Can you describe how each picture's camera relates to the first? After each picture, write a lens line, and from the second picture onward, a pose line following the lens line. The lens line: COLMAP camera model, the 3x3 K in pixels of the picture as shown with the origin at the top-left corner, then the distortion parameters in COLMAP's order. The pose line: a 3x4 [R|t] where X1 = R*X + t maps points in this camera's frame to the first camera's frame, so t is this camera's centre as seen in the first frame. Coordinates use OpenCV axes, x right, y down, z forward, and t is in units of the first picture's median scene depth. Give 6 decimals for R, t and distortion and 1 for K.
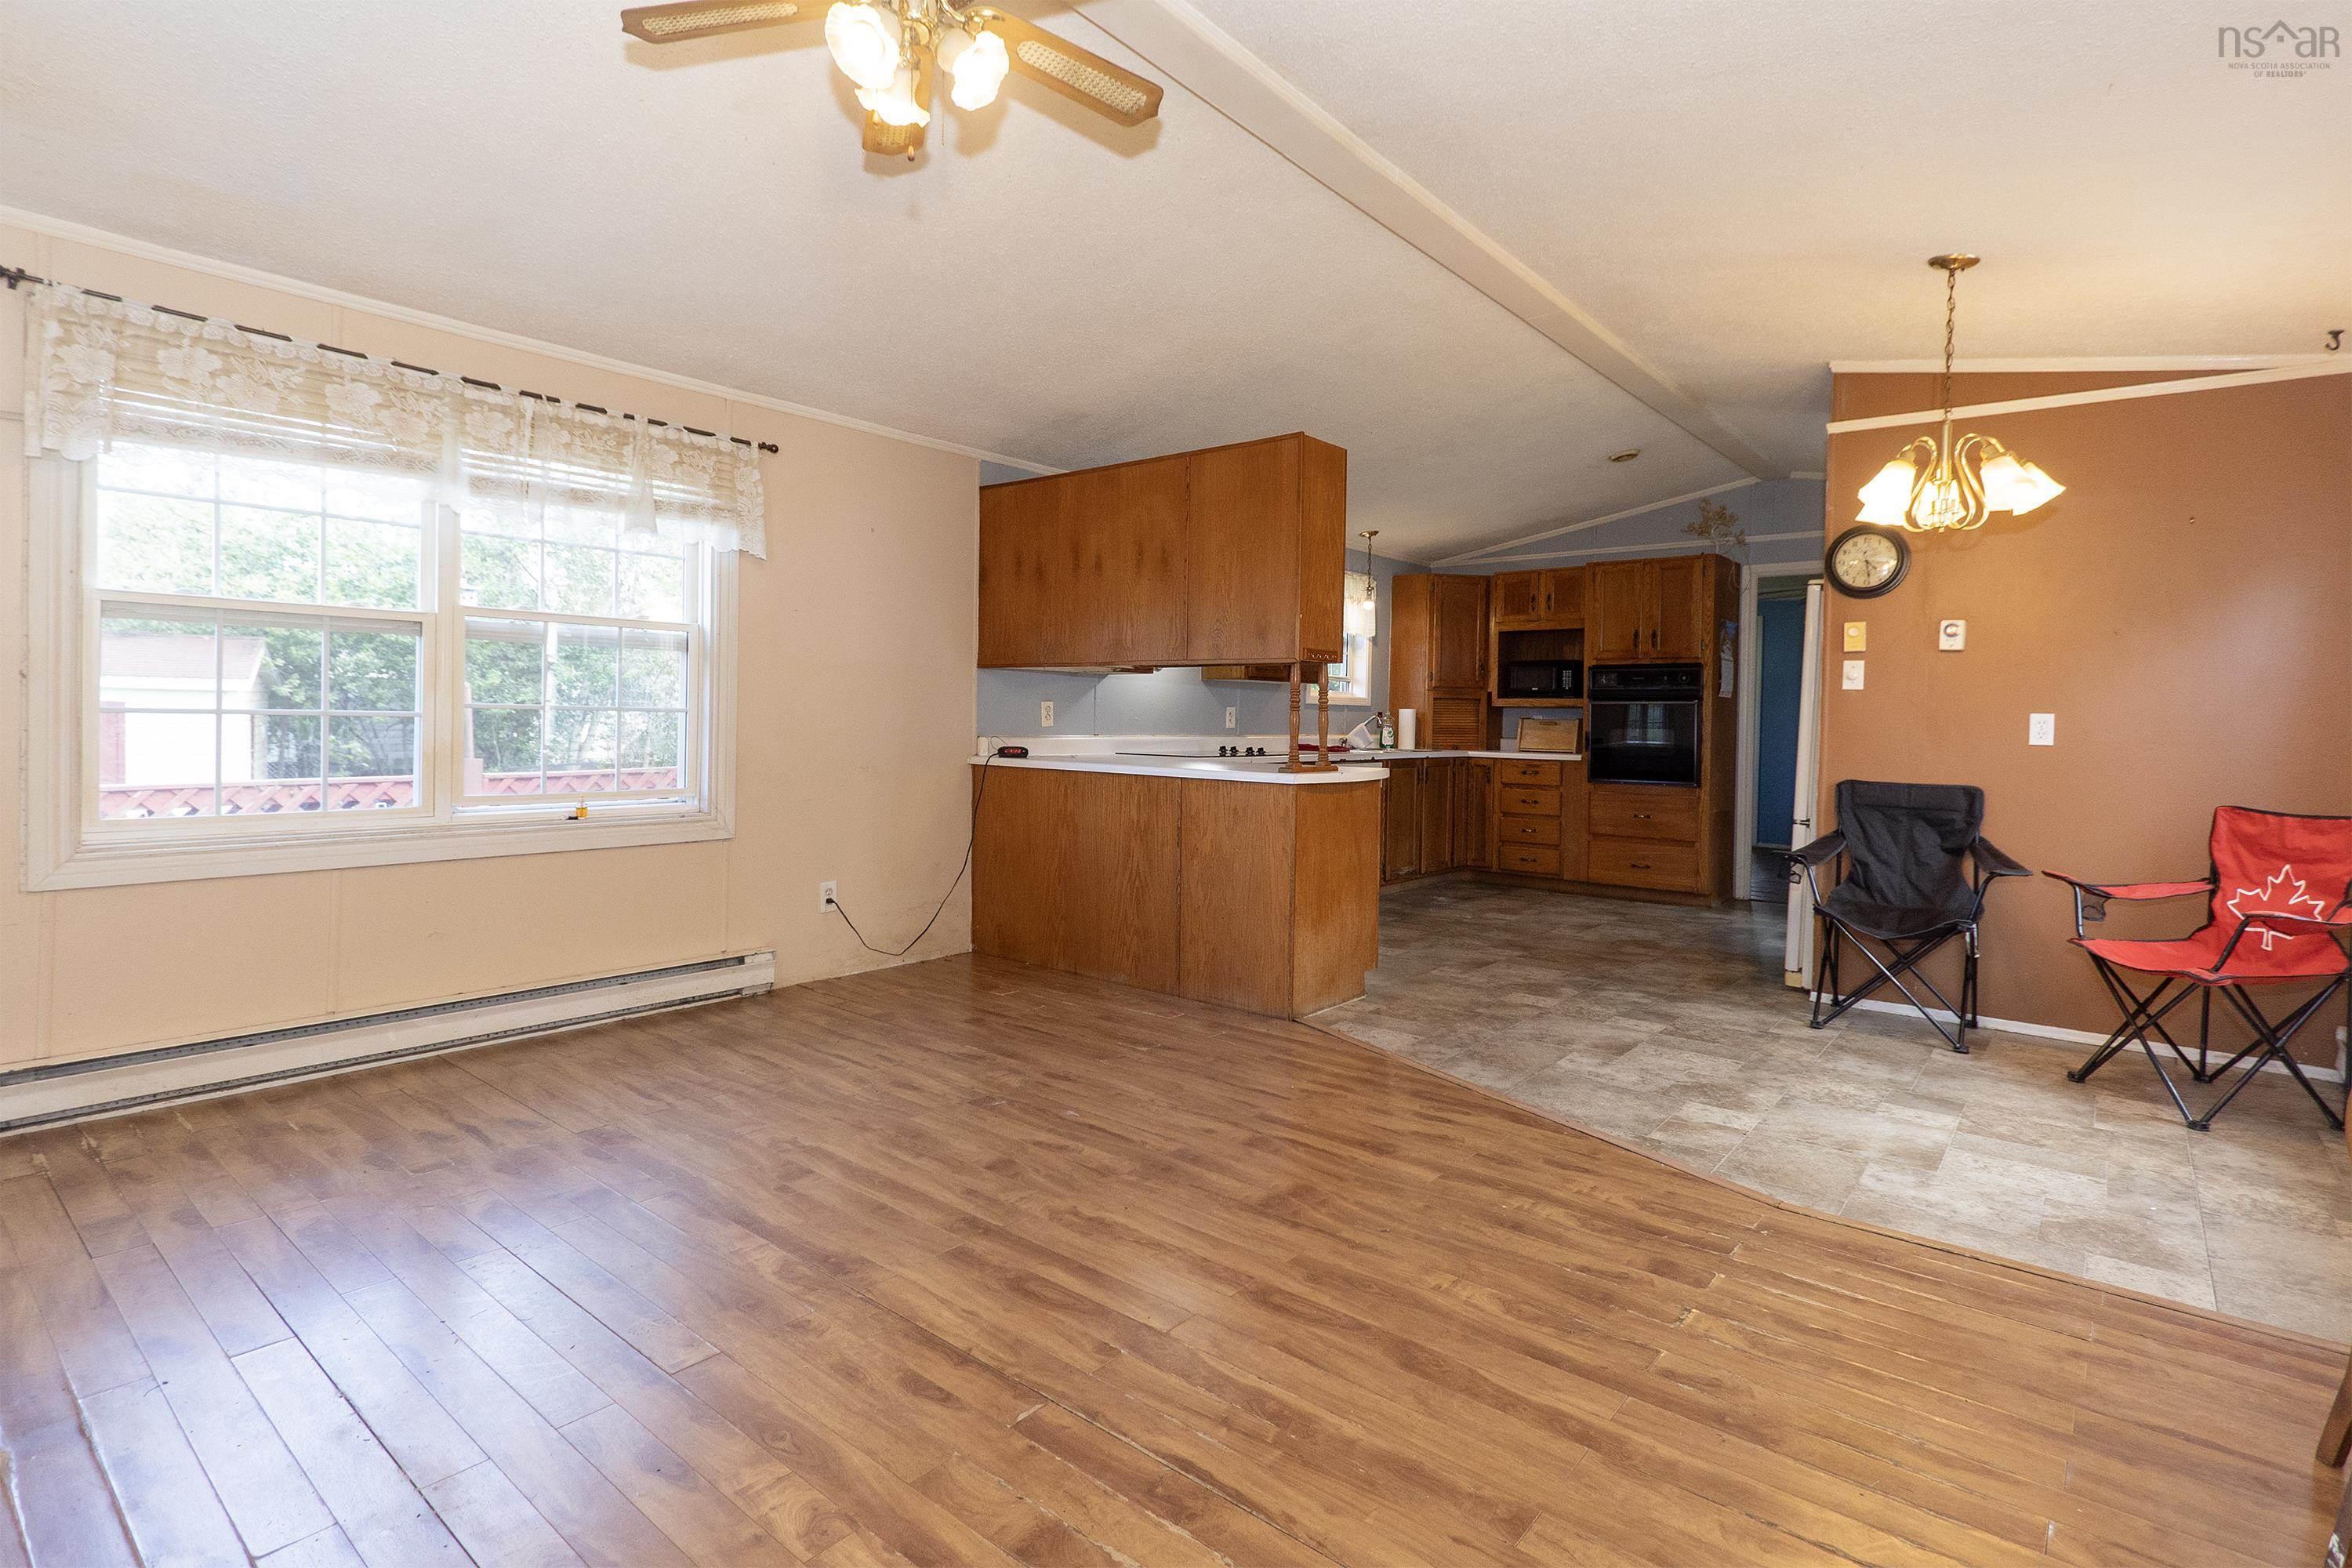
lens RADIAL K [[1145.2, 0, 1171.1], [0, 1145.2, 726.2], [0, 0, 1]] dist [0.001771, -0.000586]
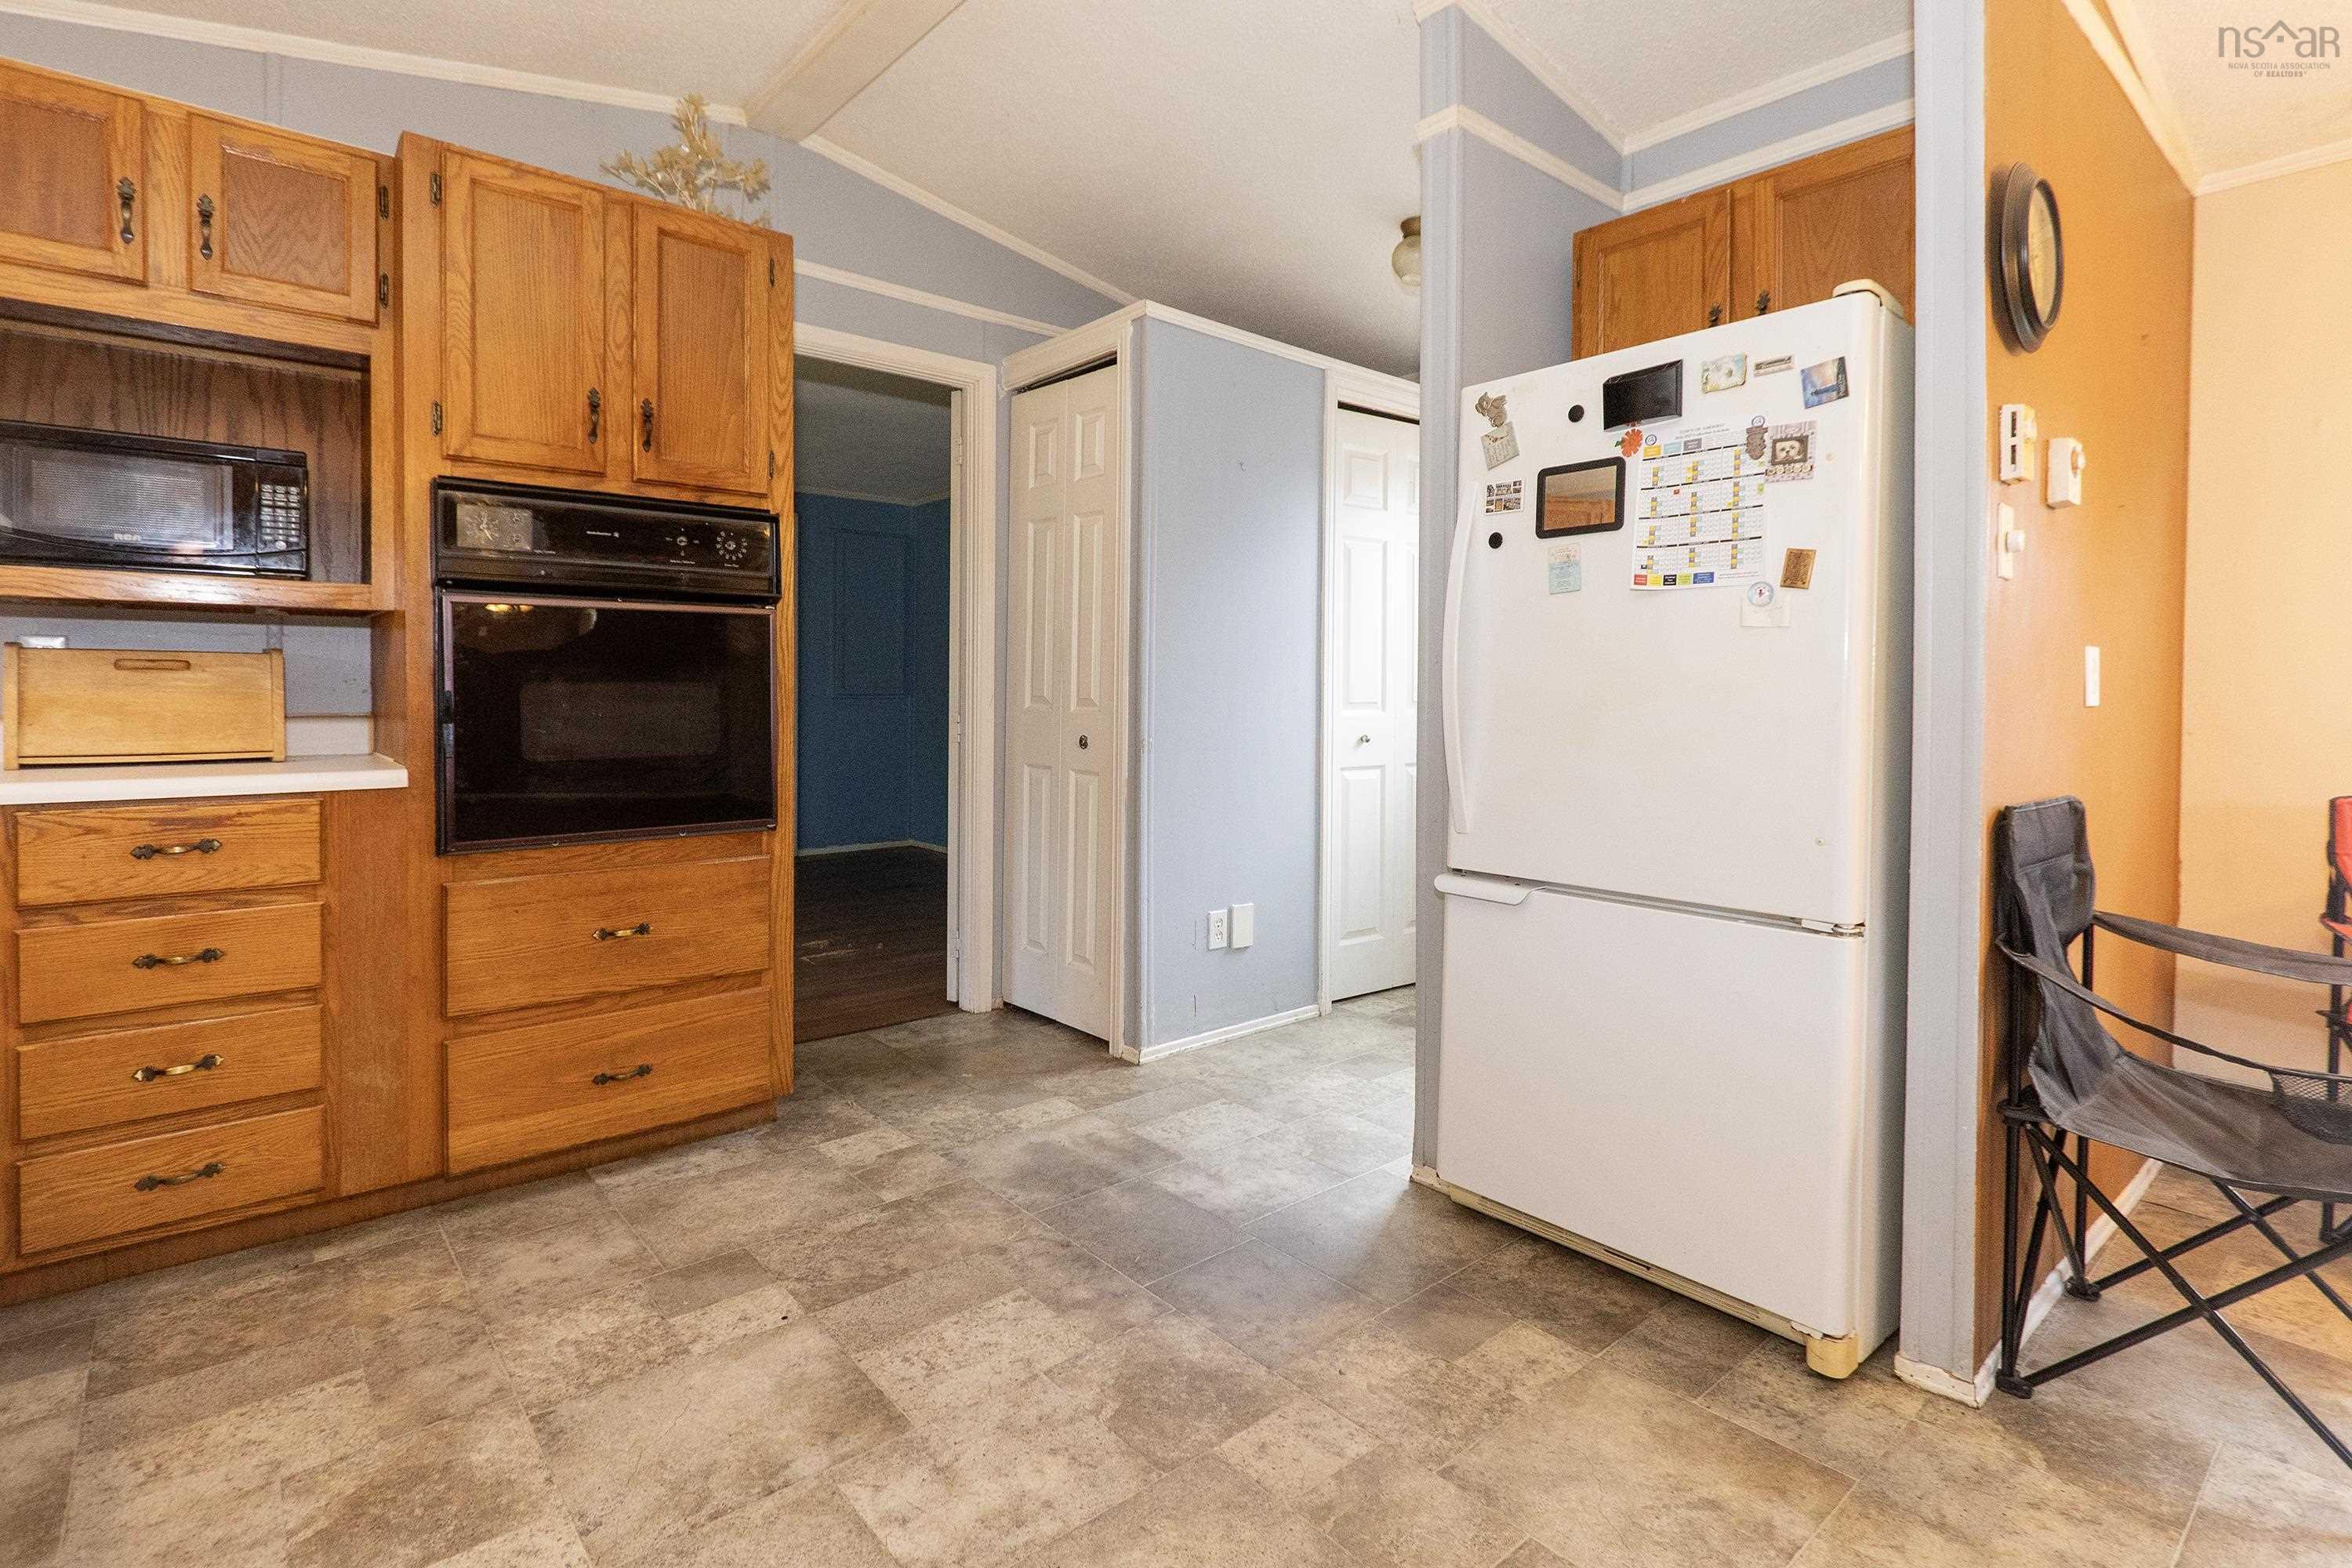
lens RADIAL K [[1126.3, 0, 1176.2], [0, 1126.3, 710.9], [0, 0, 1]] dist [-0.001721, -0.000124]
pose [[0.160323, -0.032736, 0.986522, 0.105027], [-0.003447, 0.999425, 0.033724, -0.001051], [-0.987059, -0.008807, 0.160118, 0.805064]]
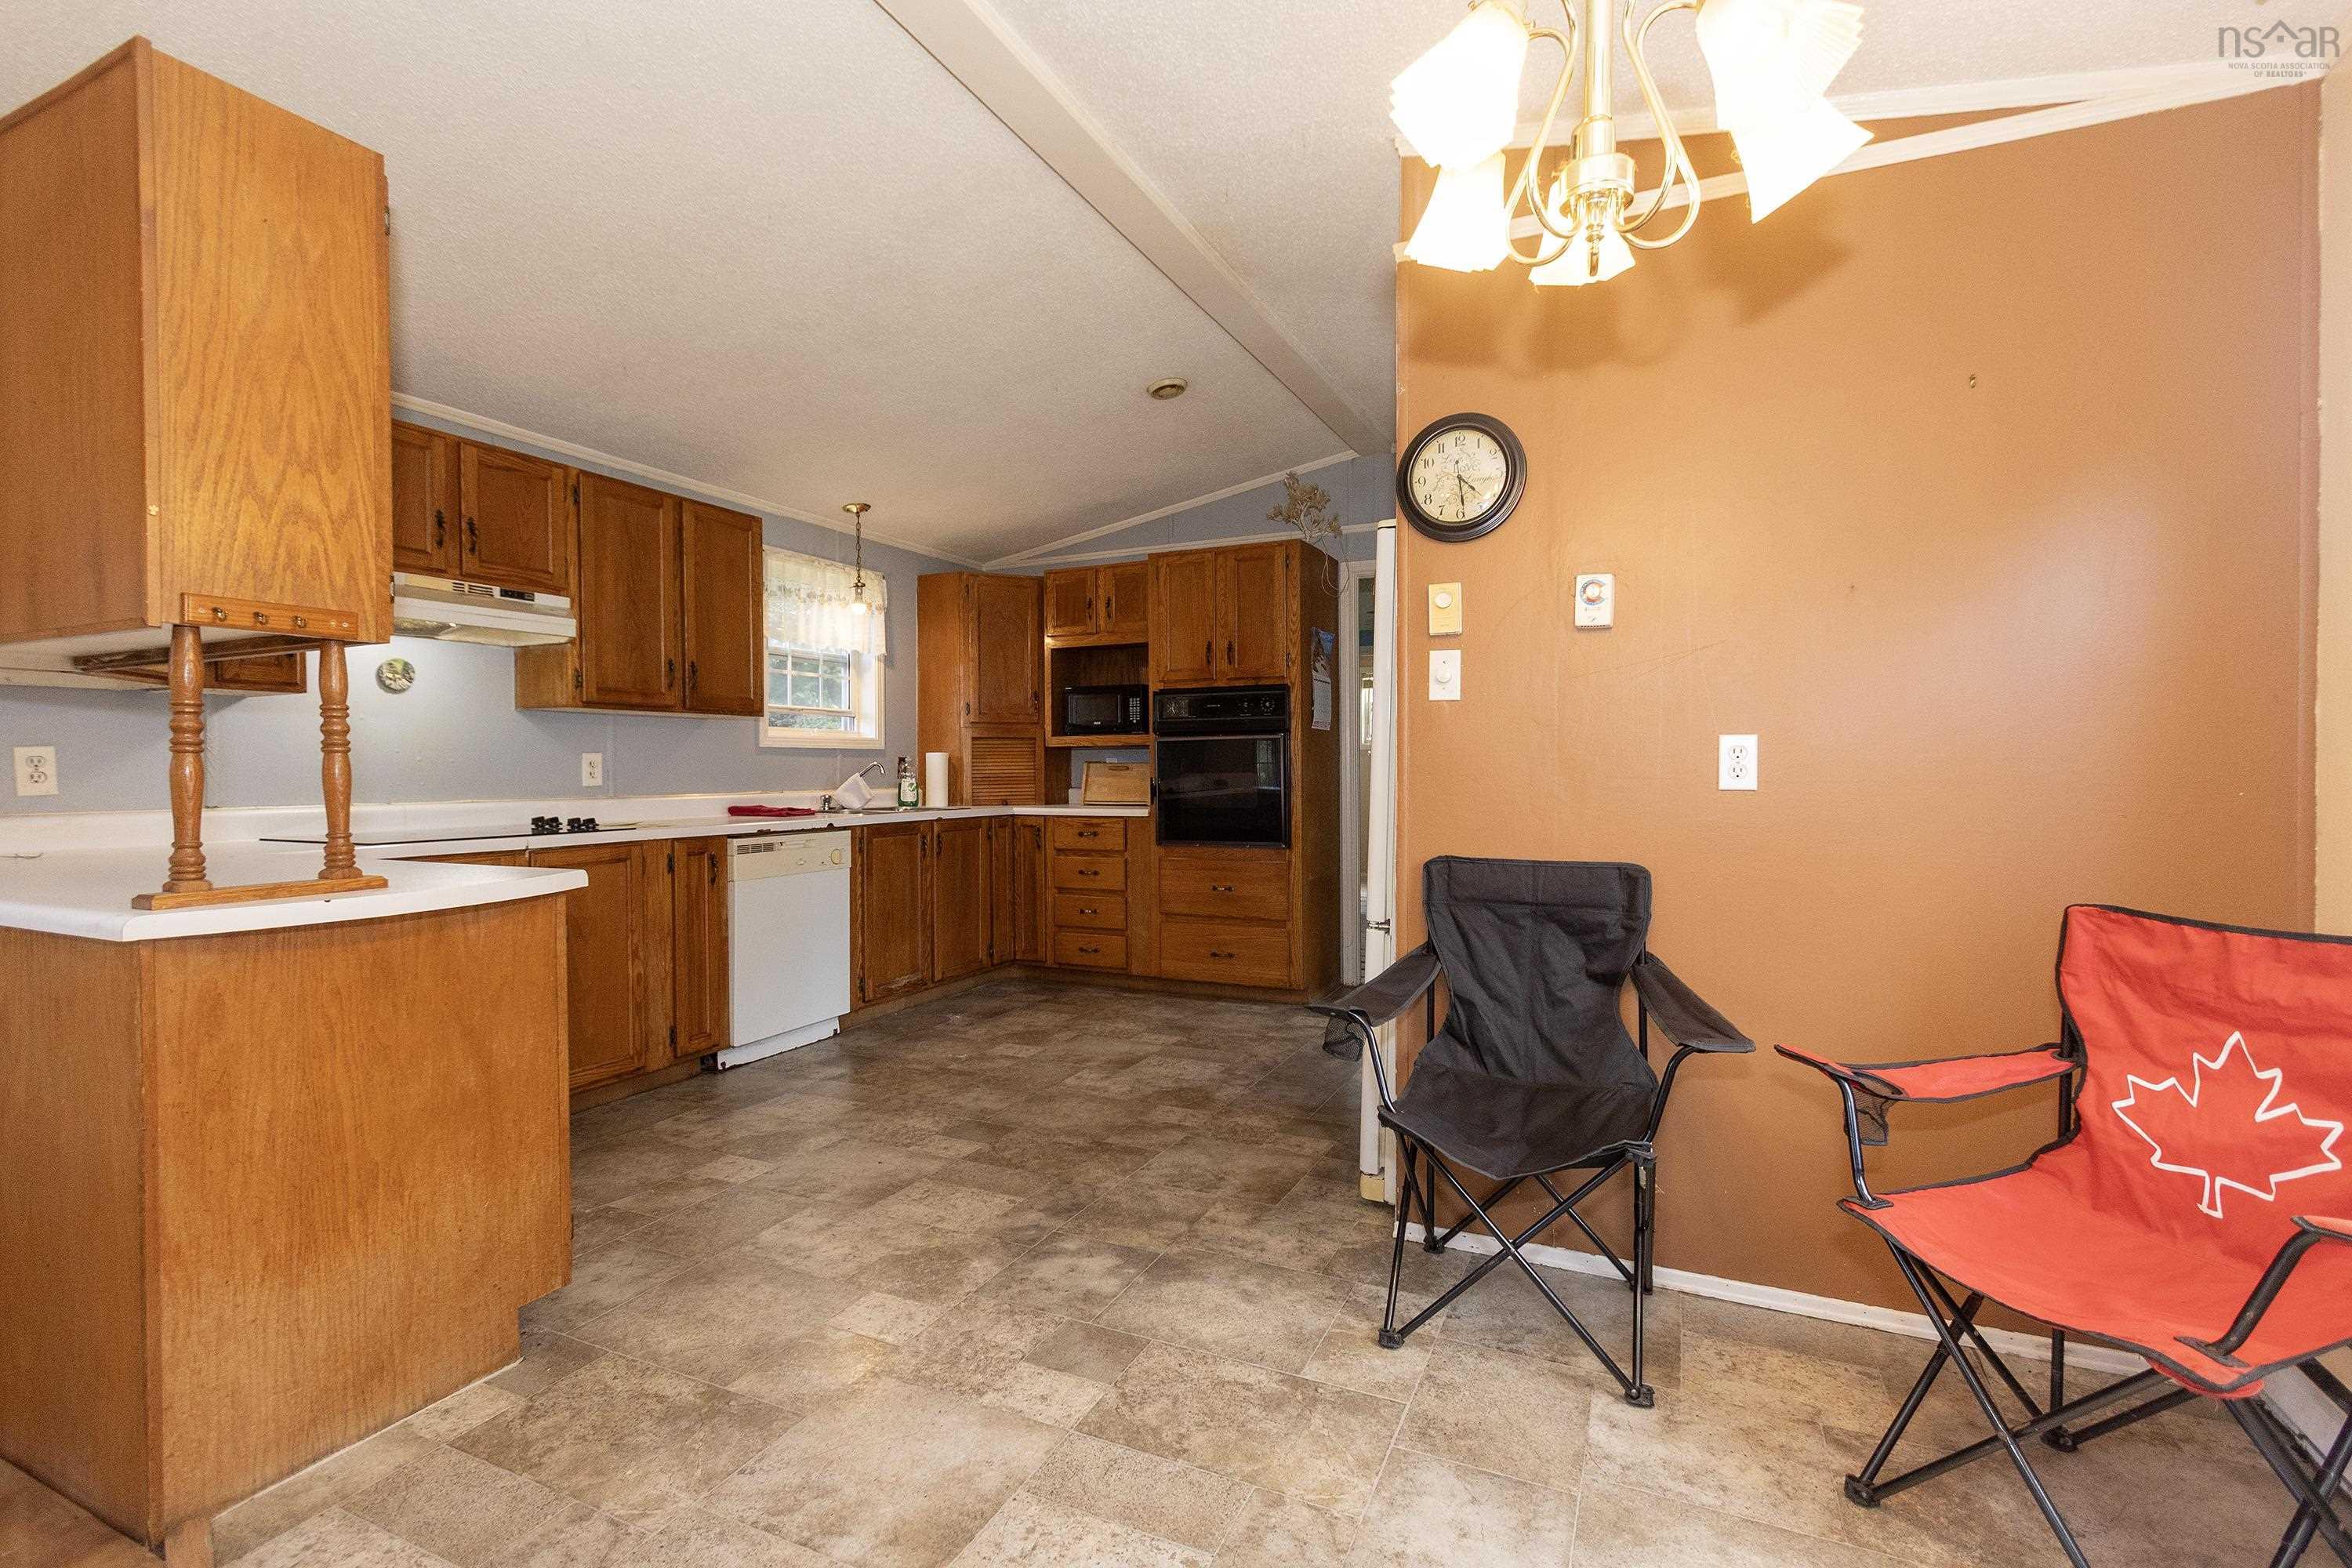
lens RADIAL K [[1076.3, 0, 1174.6], [0, 1076.3, 759.2], [0, 0, 1]] dist [0.000626, 0.000123]
pose [[0.968575, -0.019023, 0.247991, 0.213824], [0.022553, 0.999681, -0.011400, 0.000841], [-0.247695, 0.016635, 0.968695, 0.331139]]
